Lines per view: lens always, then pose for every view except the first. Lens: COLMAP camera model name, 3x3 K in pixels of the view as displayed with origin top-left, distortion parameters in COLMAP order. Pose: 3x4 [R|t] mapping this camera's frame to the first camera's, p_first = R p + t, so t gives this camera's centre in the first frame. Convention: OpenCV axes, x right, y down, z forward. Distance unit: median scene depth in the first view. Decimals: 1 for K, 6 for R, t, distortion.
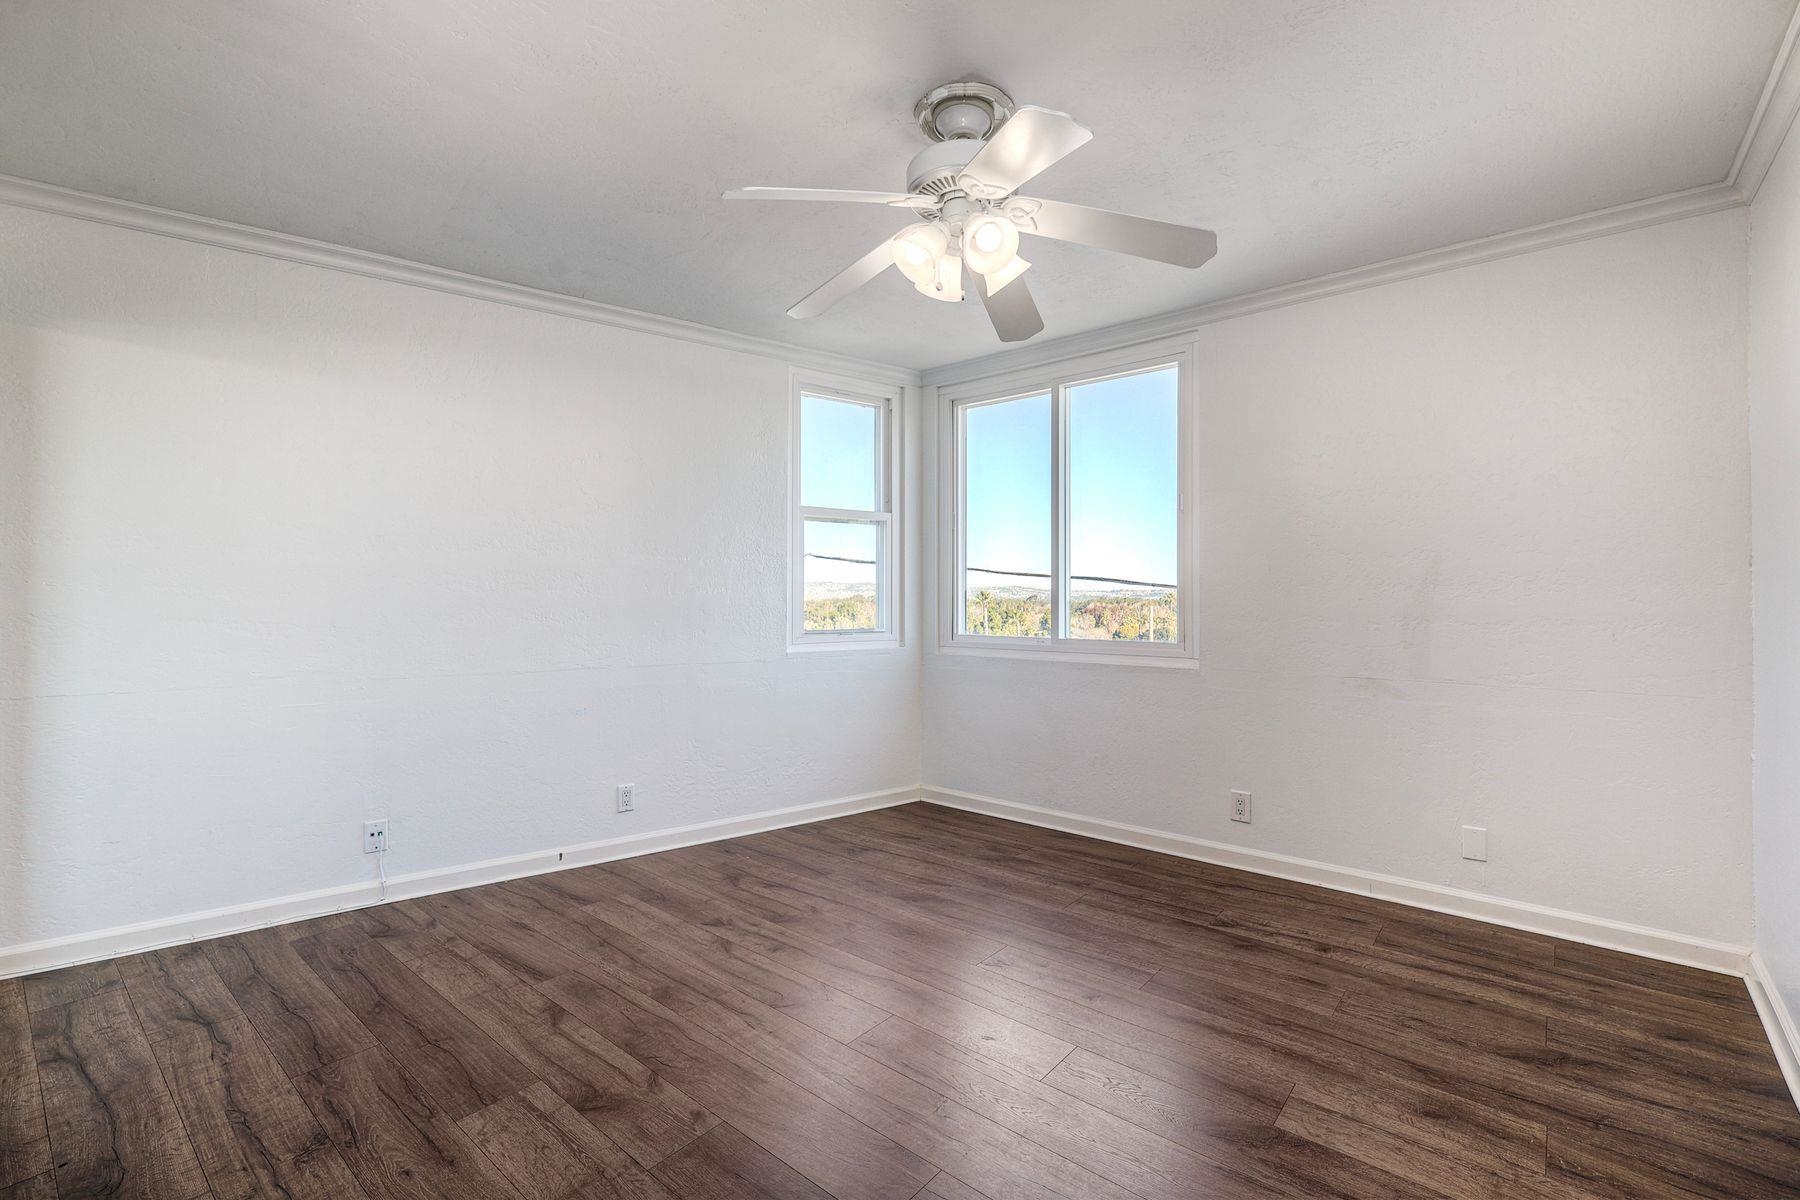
lens RADIAL K [[784.2, 0, 905.8], [0, 784.2, 591.4], [0, 0, 1]] dist [0.000801, -0.000075]
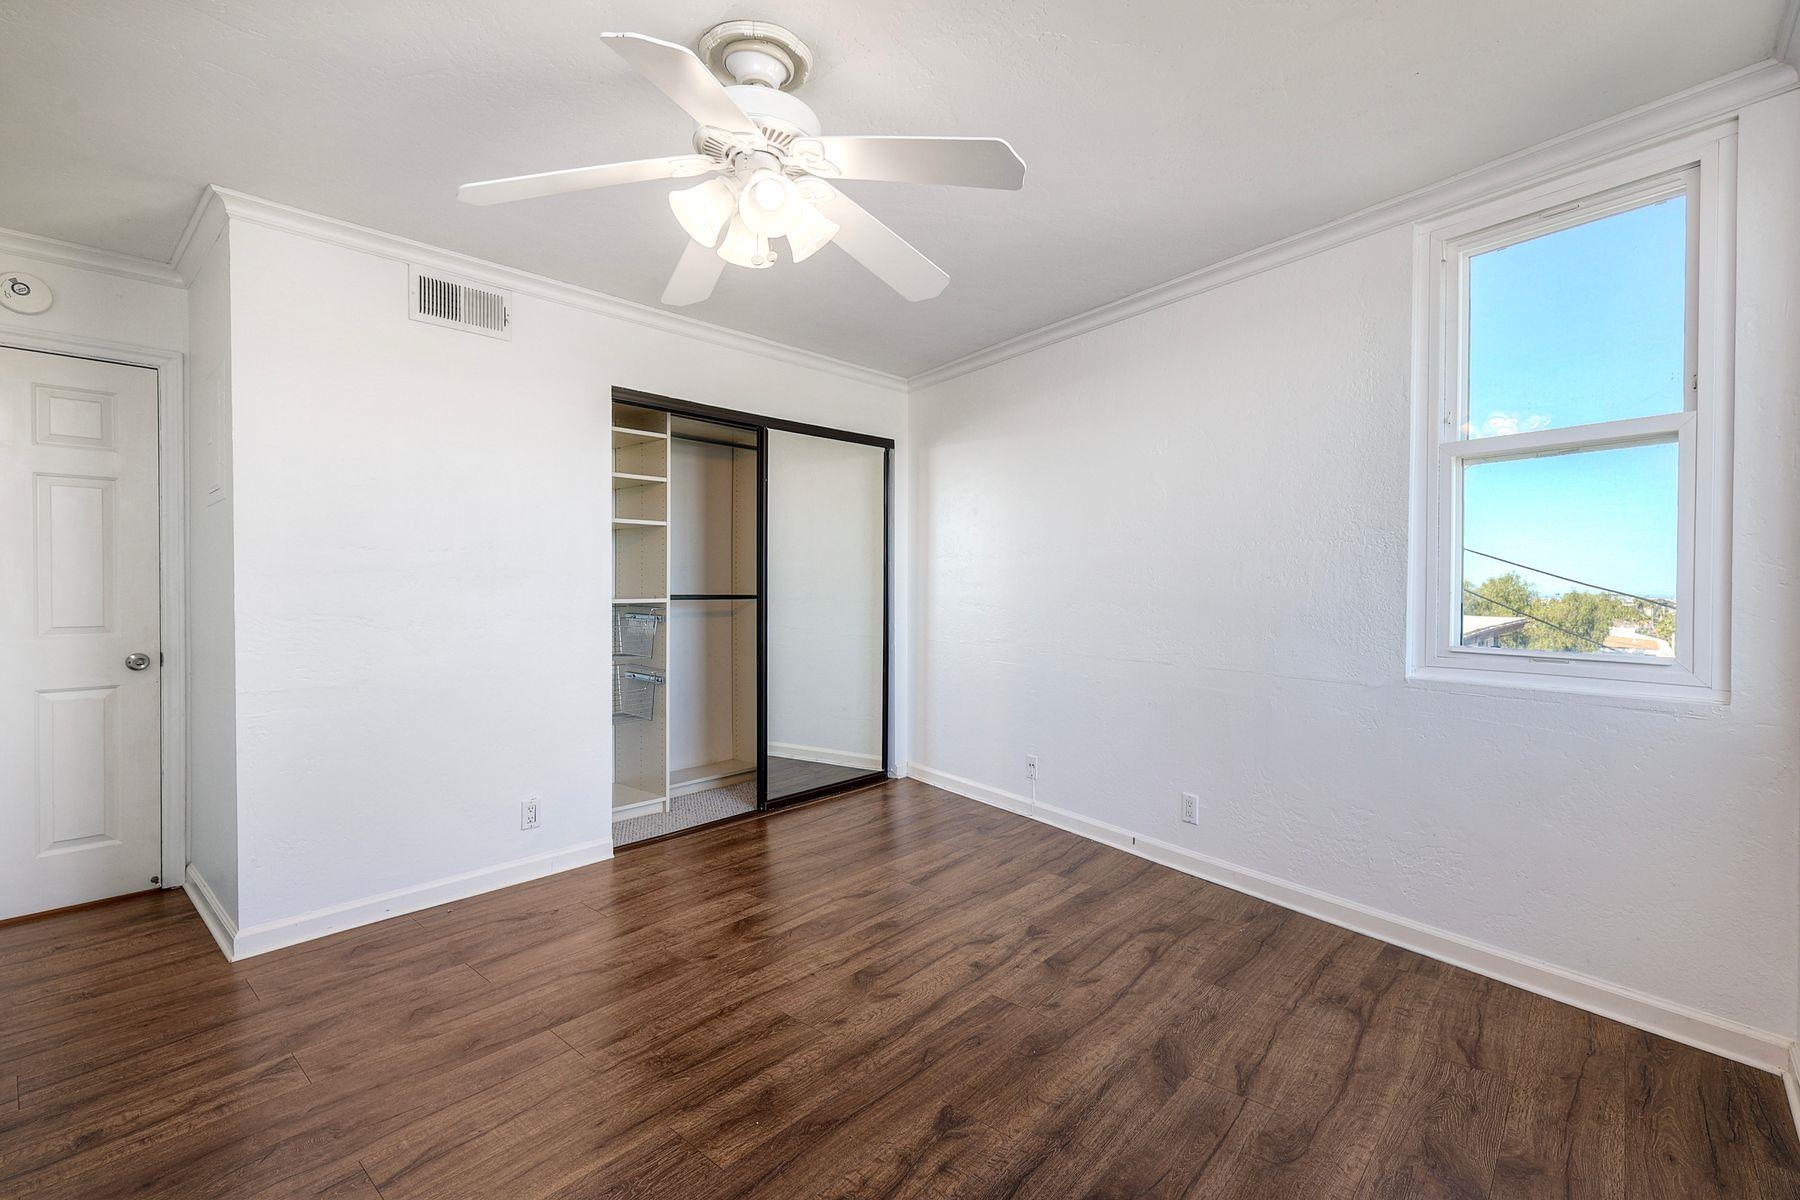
lens RADIAL K [[784.2, 0, 905.8], [0, 784.2, 591.4], [0, 0, 1]] dist [0.000801, -0.000075]
pose [[-0.017949, 0.009506, -0.999794, 0.620755], [0.010136, 0.999905, 0.009325, -0.004301], [0.999788, -0.009966, -0.018043, 0.746230]]
